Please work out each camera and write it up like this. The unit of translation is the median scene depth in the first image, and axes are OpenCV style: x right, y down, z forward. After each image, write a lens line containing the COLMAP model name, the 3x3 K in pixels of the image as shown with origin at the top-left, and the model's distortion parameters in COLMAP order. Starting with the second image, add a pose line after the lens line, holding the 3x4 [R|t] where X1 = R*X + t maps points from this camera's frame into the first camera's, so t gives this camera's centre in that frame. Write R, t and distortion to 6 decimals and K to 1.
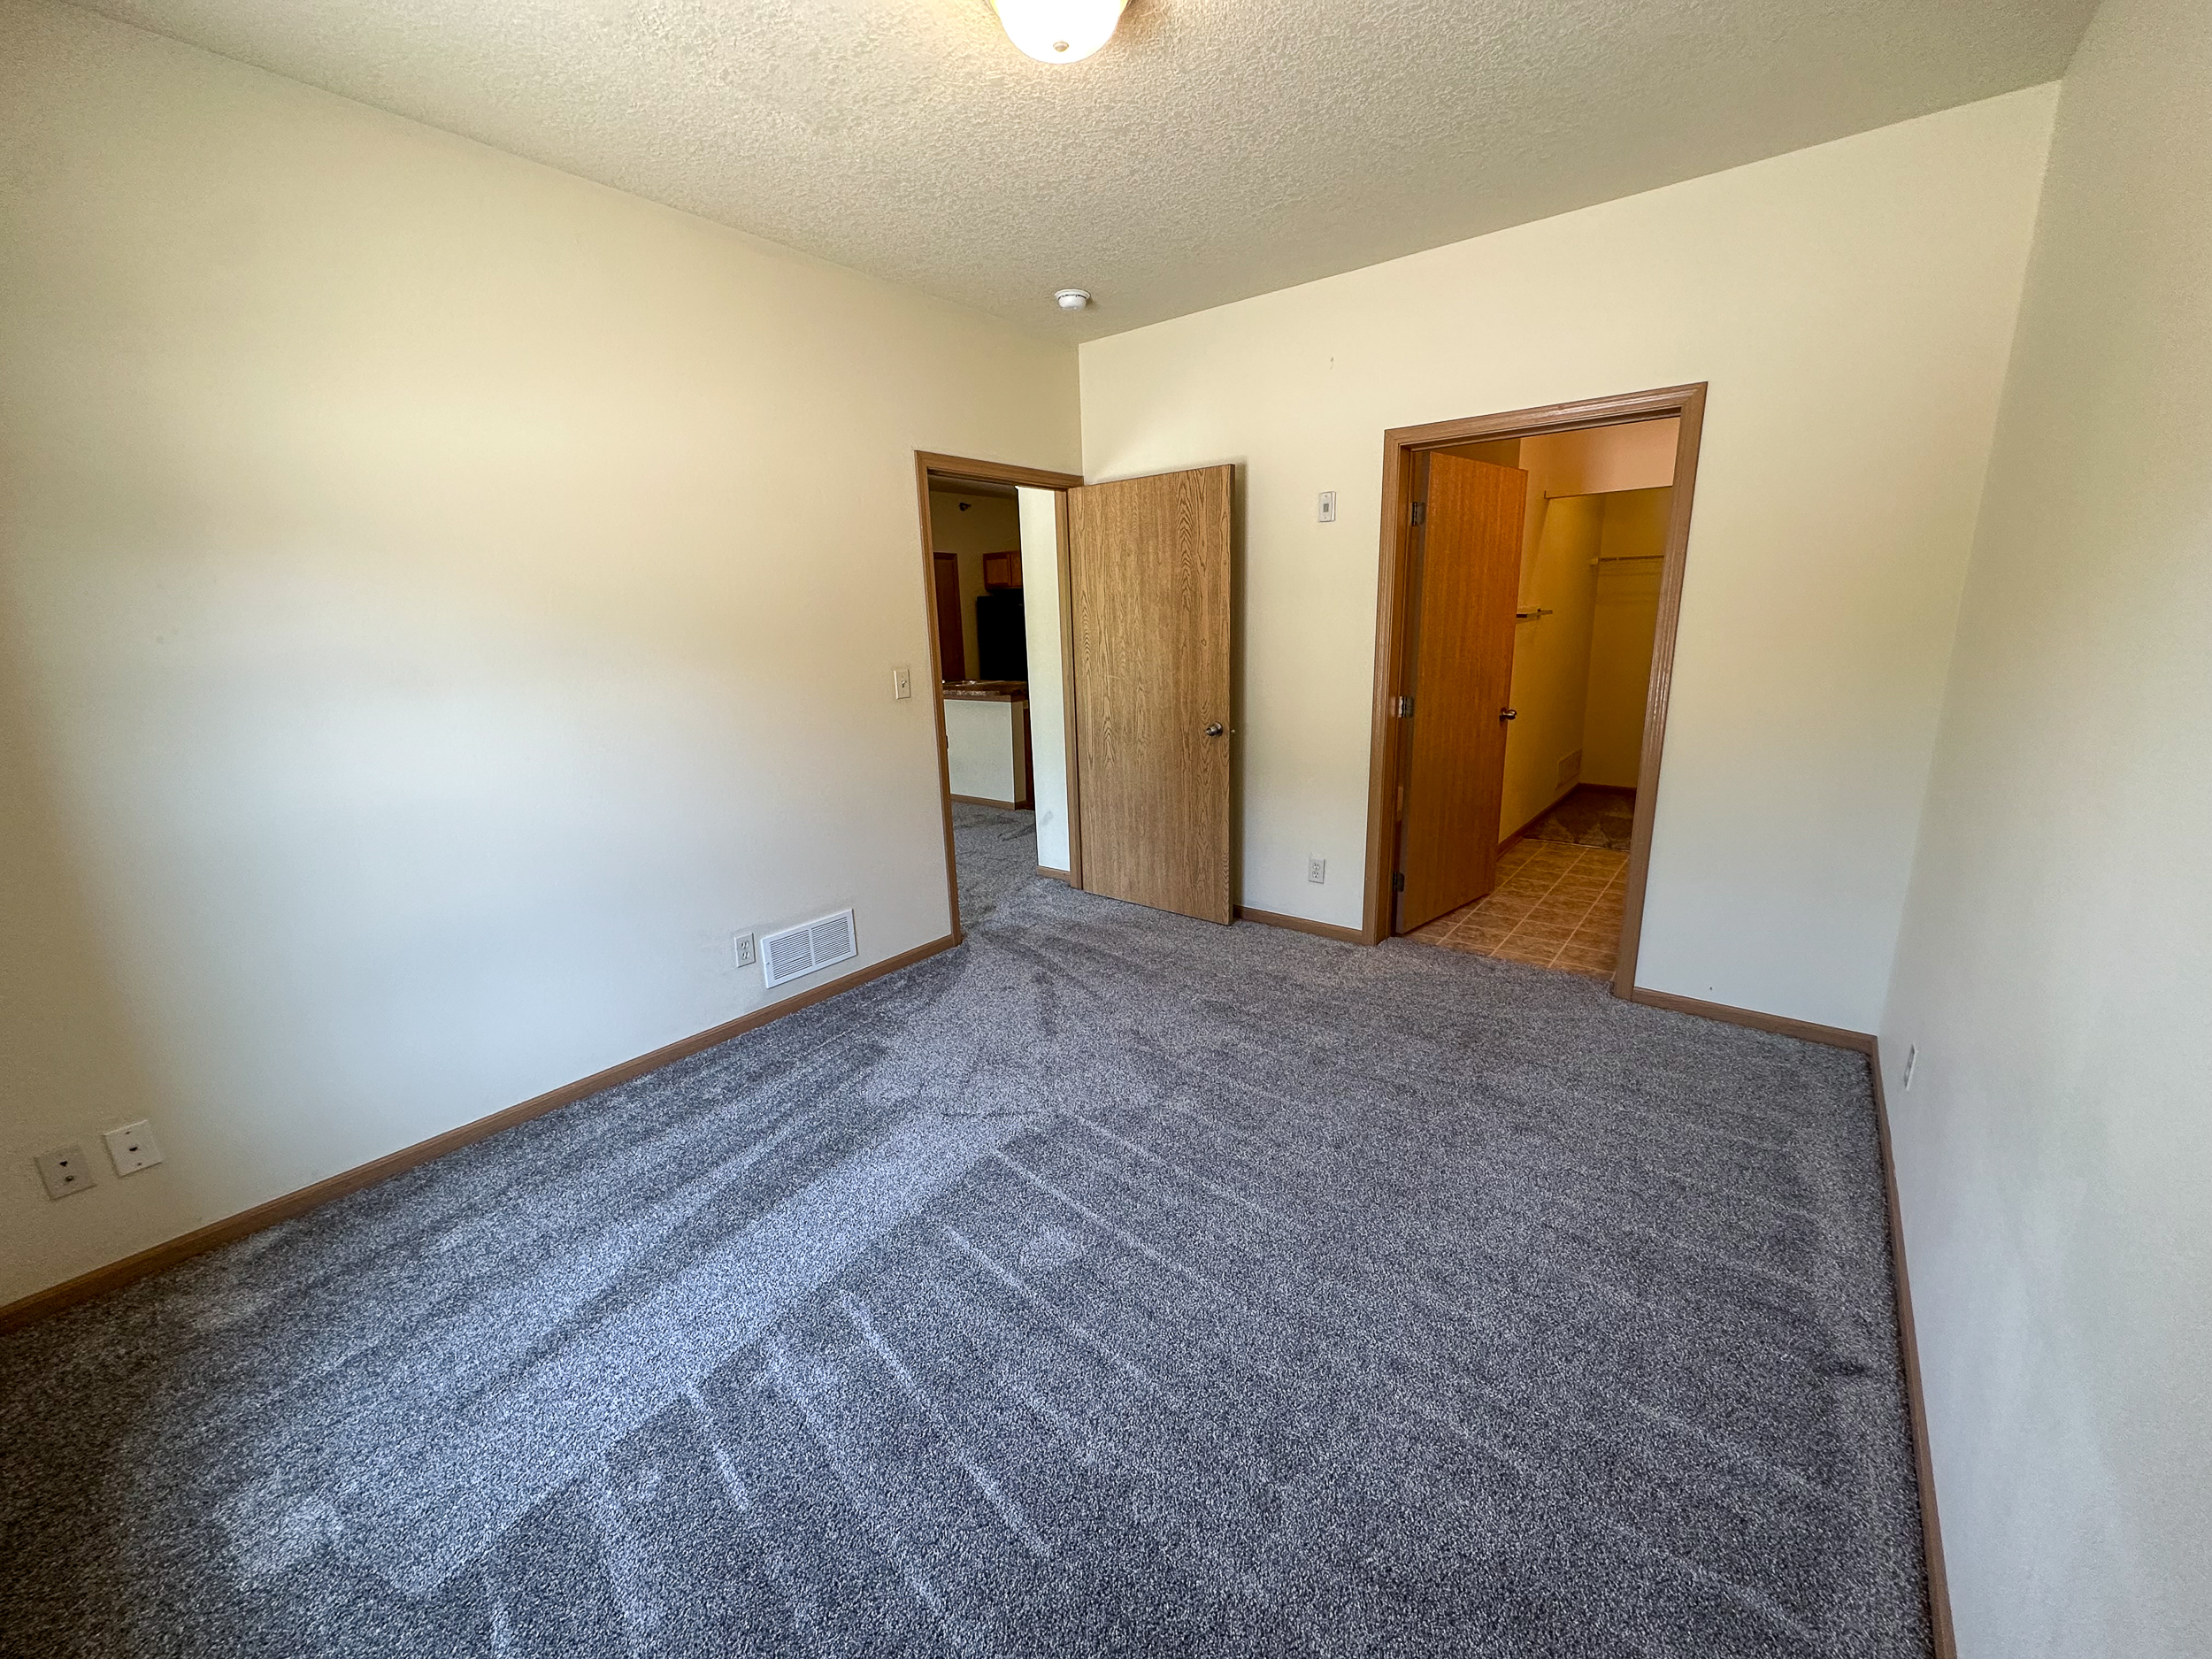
lens RADIAL K [[881.8, 0, 1101.9], [0, 881.8, 827.1], [0, 0, 1]] dist [0.000136, -0.000340]
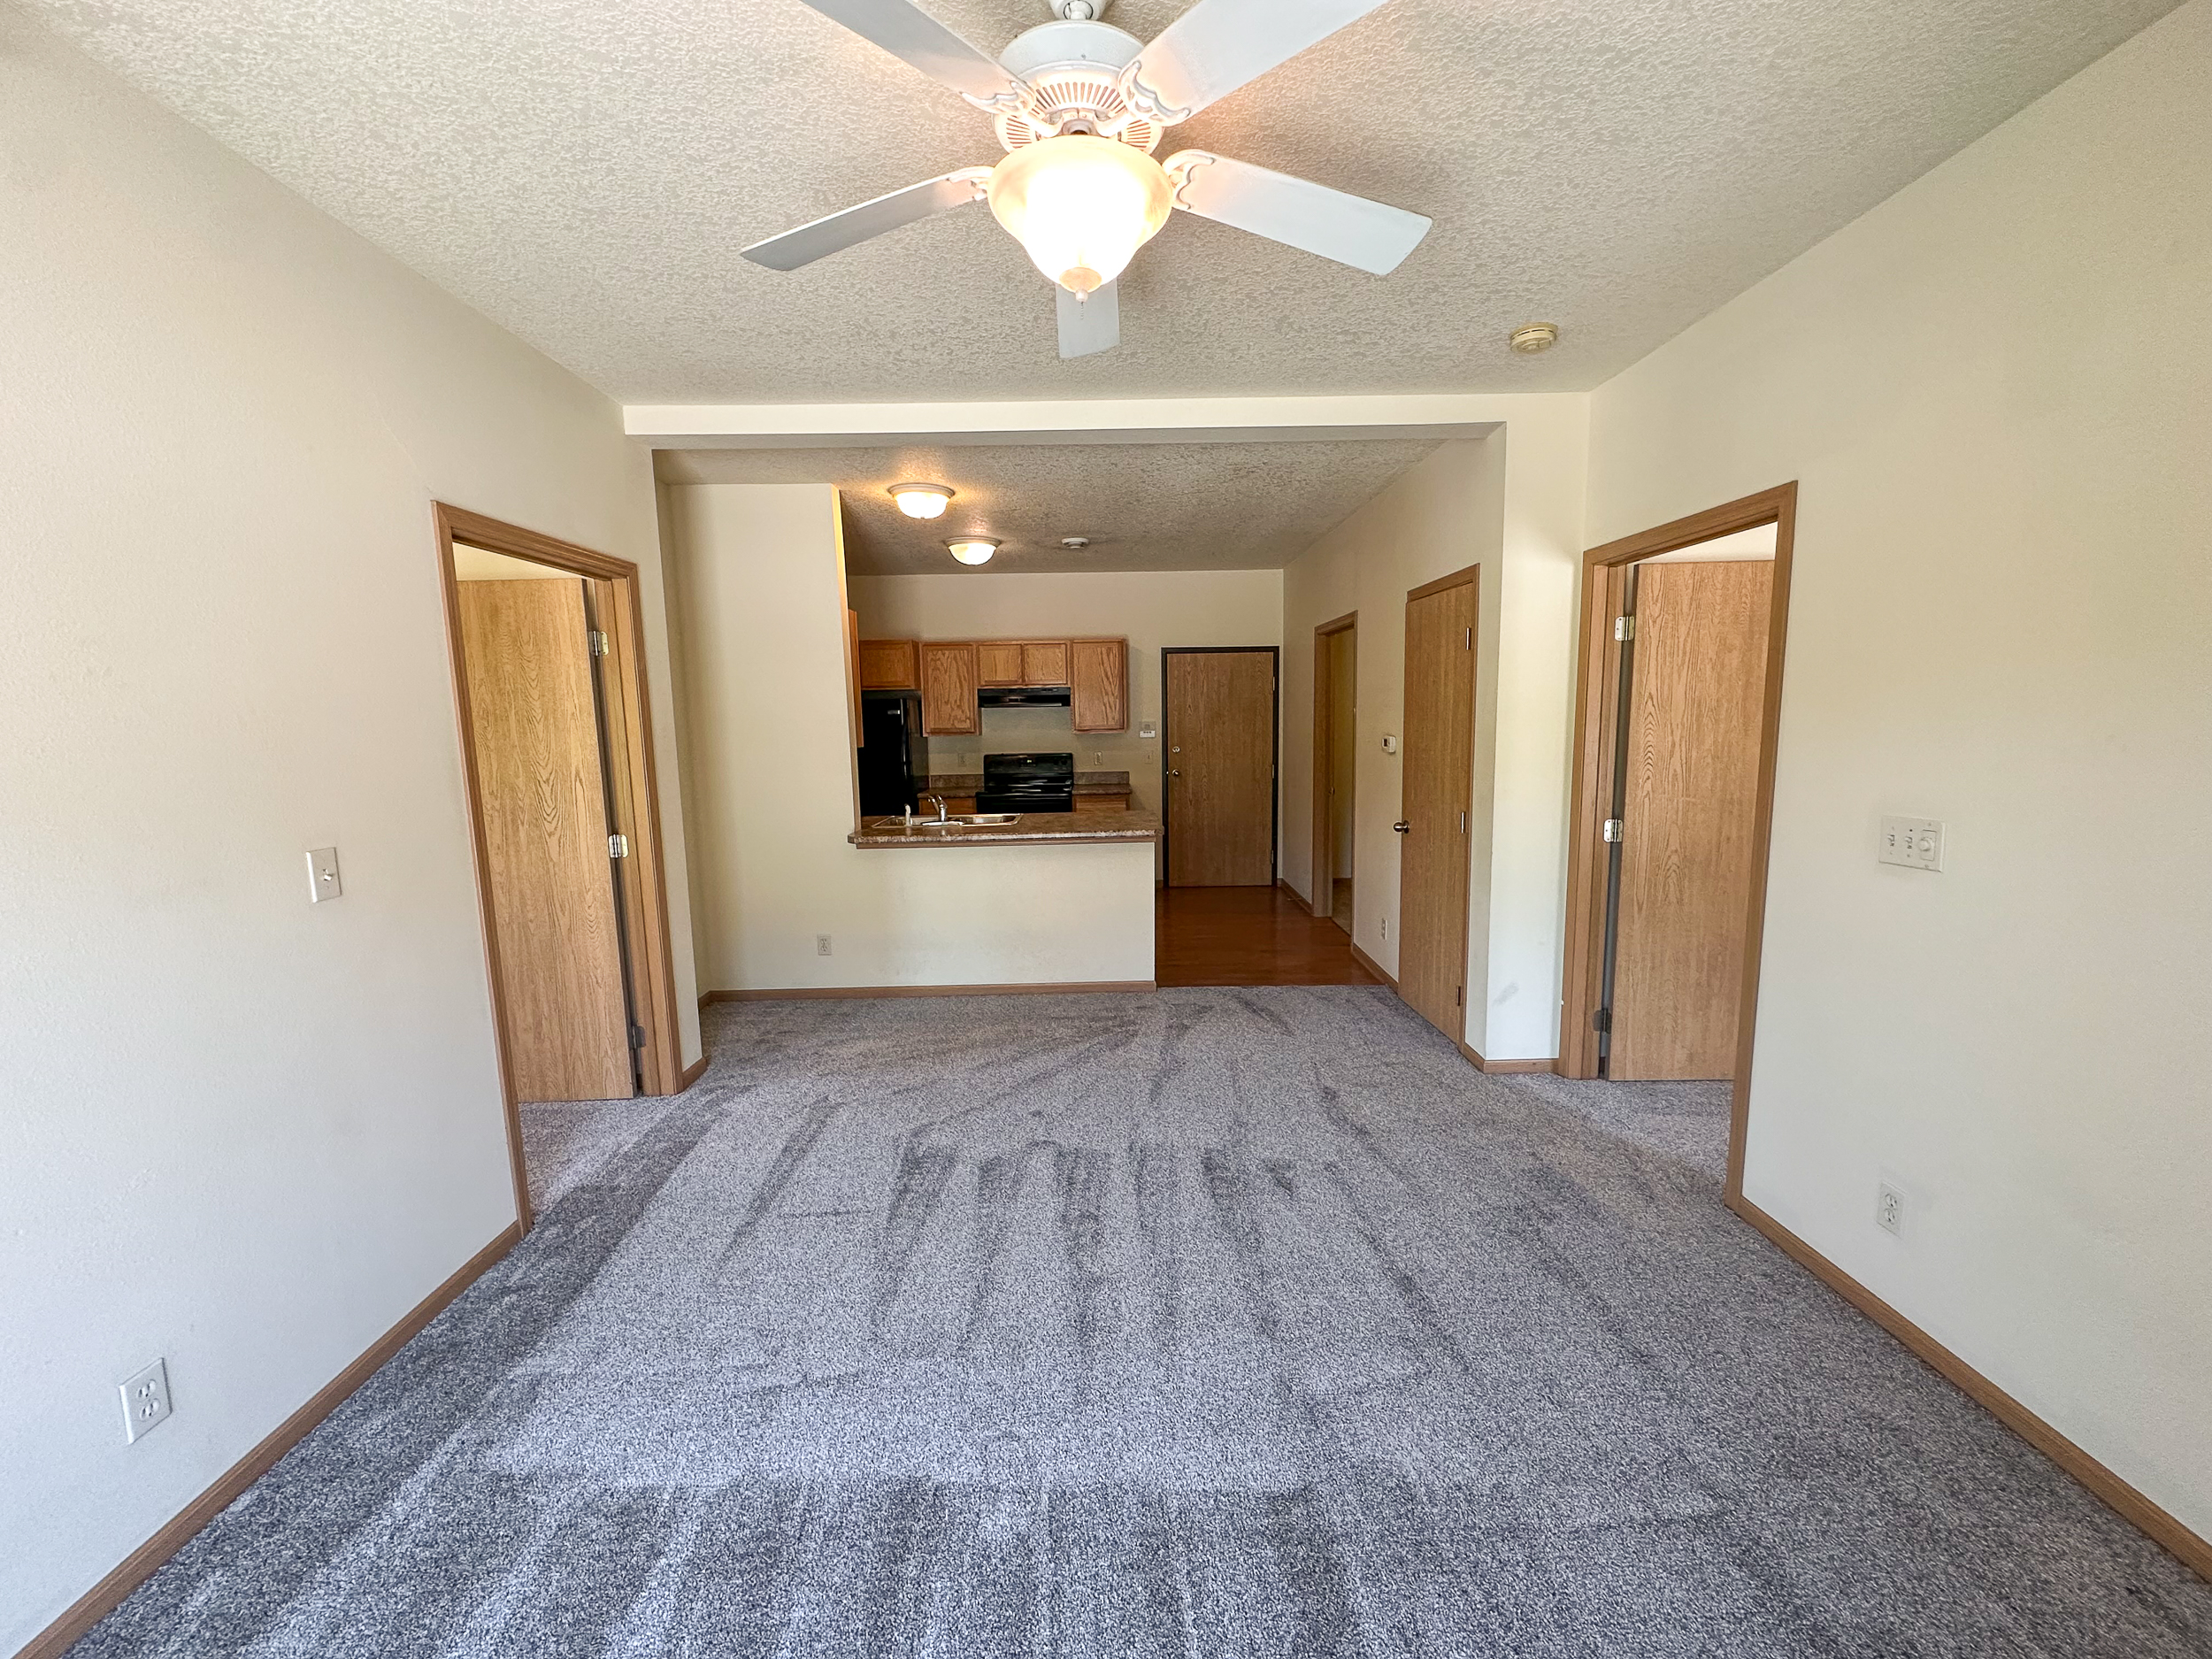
lens RADIAL K [[881.8, 0, 1101.9], [0, 881.8, 827.1], [0, 0, 1]] dist [0.000136, -0.000340]
pose [[0.774382, -0.073538, 0.628430, -0.941837], [0.148435, 0.986619, -0.067456, -0.179138], [-0.615060, 0.145518, 0.774936, 0.748672]]
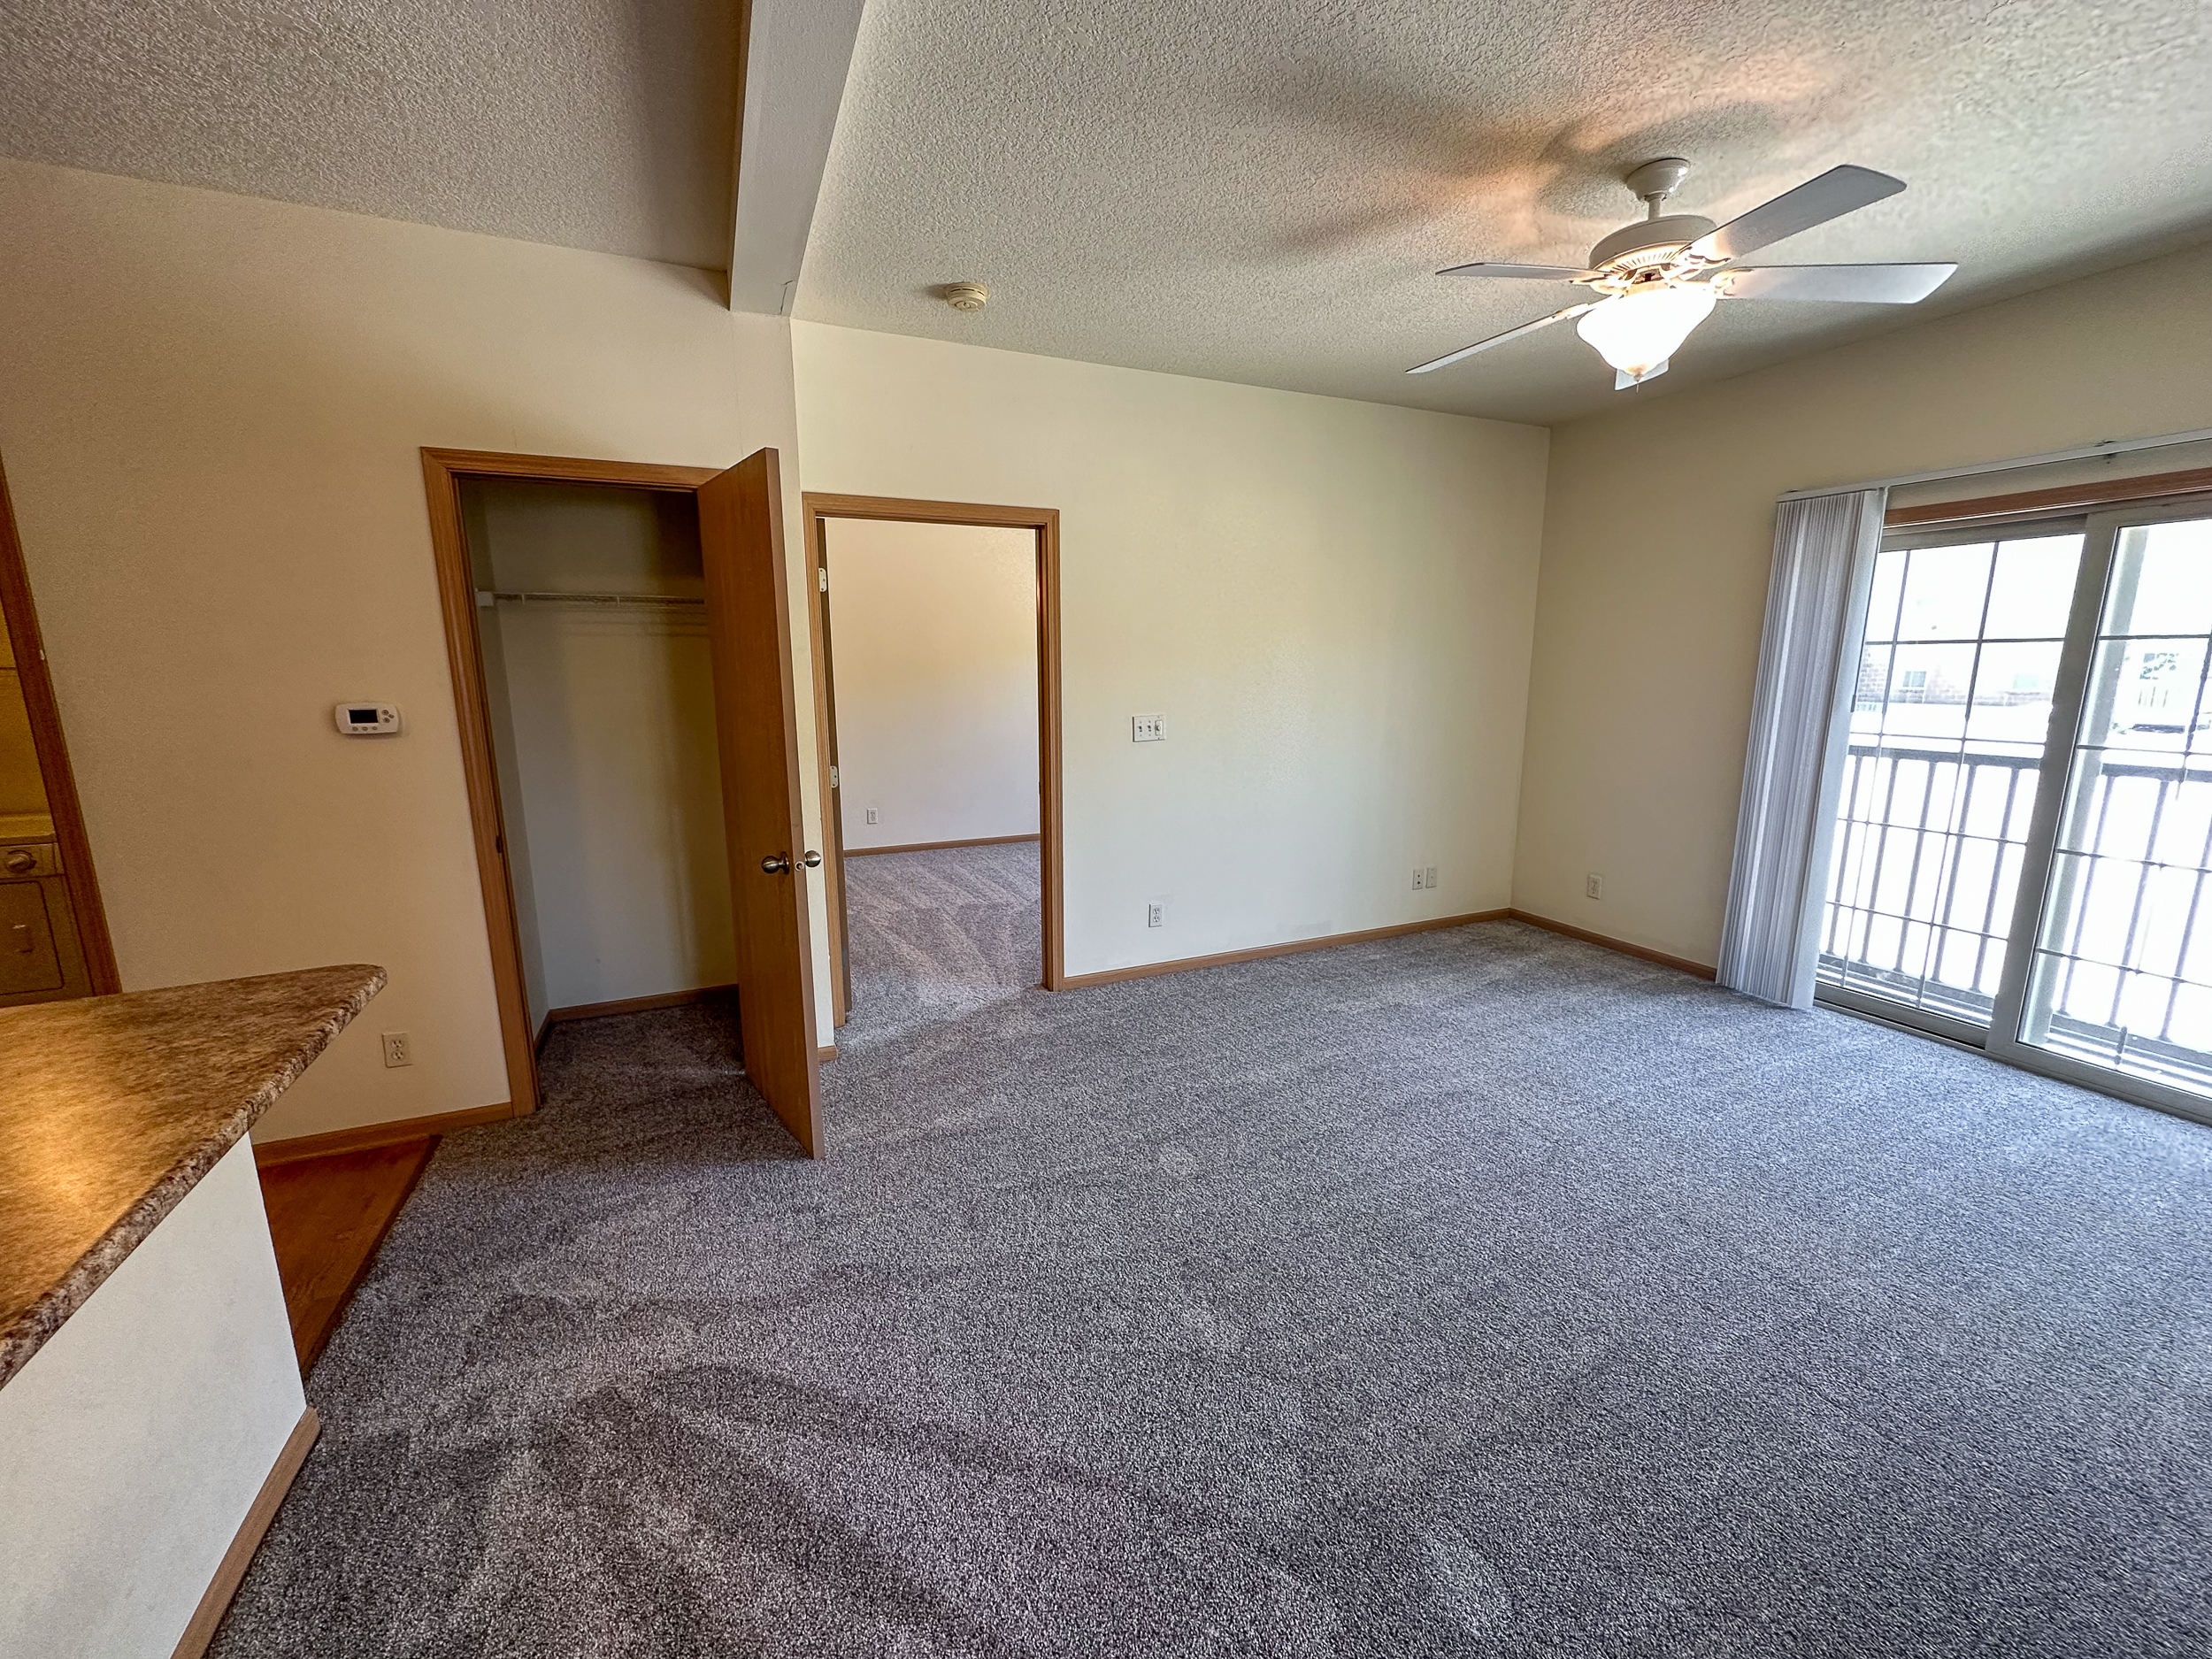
lens RADIAL K [[876.5, 0, 1106.0], [0, 876.5, 829.5], [0, 0, 1]] dist [0.000062, 0.000036]
pose [[-0.888304, -0.055804, 0.455853, -0.668774], [0.131161, 0.920423, 0.368264, -0.400716], [-0.440128, 0.386920, -0.810296, 1.718820]]
